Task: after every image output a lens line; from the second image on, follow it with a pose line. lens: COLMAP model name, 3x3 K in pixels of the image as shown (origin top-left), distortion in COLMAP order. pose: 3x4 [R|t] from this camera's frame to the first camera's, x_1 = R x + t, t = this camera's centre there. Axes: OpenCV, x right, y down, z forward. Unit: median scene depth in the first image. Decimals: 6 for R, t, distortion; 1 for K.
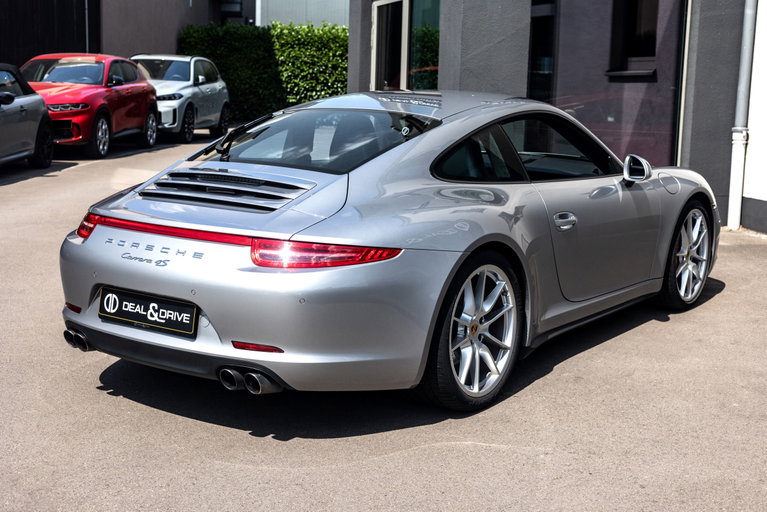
lens RADIAL K [[1129.0, 0, 383.5], [0, 1129.0, 256.0], [0, 0, 1]] dist [0.007571, 0.067788]
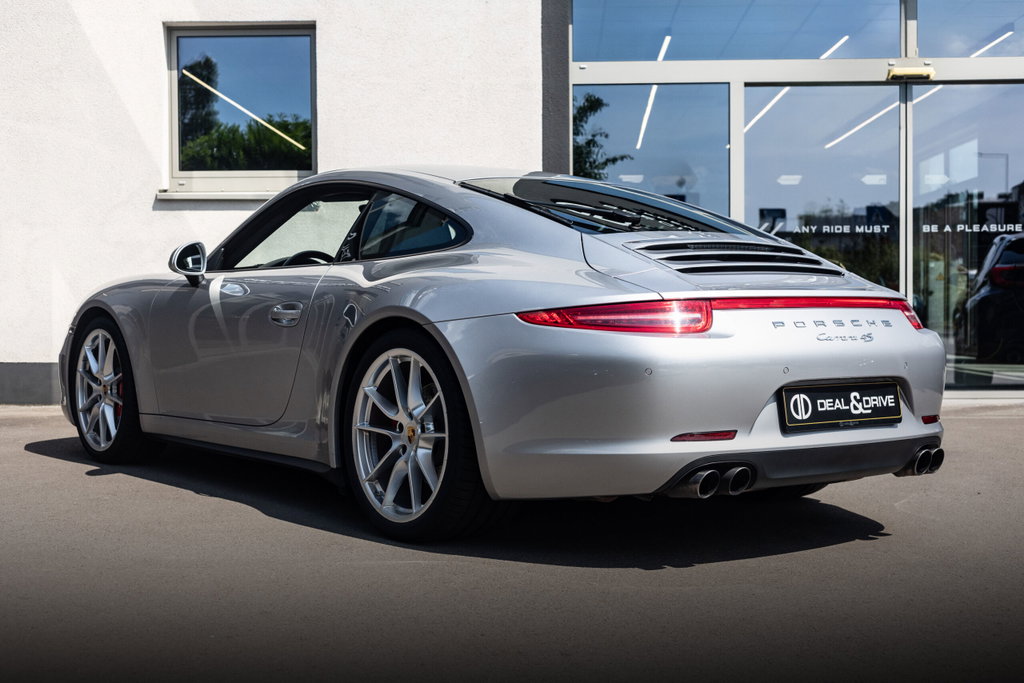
lens RADIAL K [[1507.4, 0, 512.0], [0, 1507.4, 341.5], [0, 0, 1]] dist [0.007571, 0.067788]
pose [[0.276422, -0.049381, 0.959767, -1.263313], [0.162148, 0.986758, 0.004069, -0.035328], [-0.947259, 0.154499, 0.280769, 0.921051]]
